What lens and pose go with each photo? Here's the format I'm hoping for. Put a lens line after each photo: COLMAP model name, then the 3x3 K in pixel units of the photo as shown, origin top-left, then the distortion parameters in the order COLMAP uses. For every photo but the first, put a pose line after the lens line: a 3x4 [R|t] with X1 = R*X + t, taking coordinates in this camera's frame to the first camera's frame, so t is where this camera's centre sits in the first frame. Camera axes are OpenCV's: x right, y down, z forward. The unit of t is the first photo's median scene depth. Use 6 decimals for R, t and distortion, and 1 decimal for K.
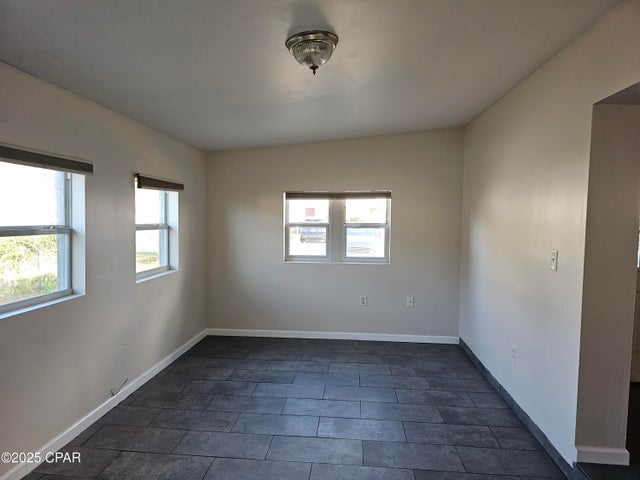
lens RADIAL K [[422.5, 0, 320.0], [0, 422.5, 240.0], [0, 0, 1]] dist [0.211397, -0.000677]
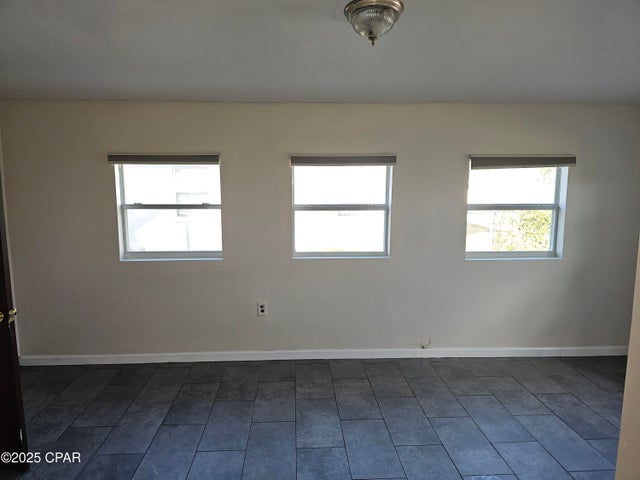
lens RADIAL K [[440.3, 0, 320.0], [0, 440.3, 240.0], [0, 0, 1]] dist [-0.025127, 0.002181]
pose [[0.136994, 0.088523, -0.986609, 0.612188], [-0.043999, 0.995560, 0.083217, -0.024443], [0.989594, 0.032010, 0.140280, 0.551852]]
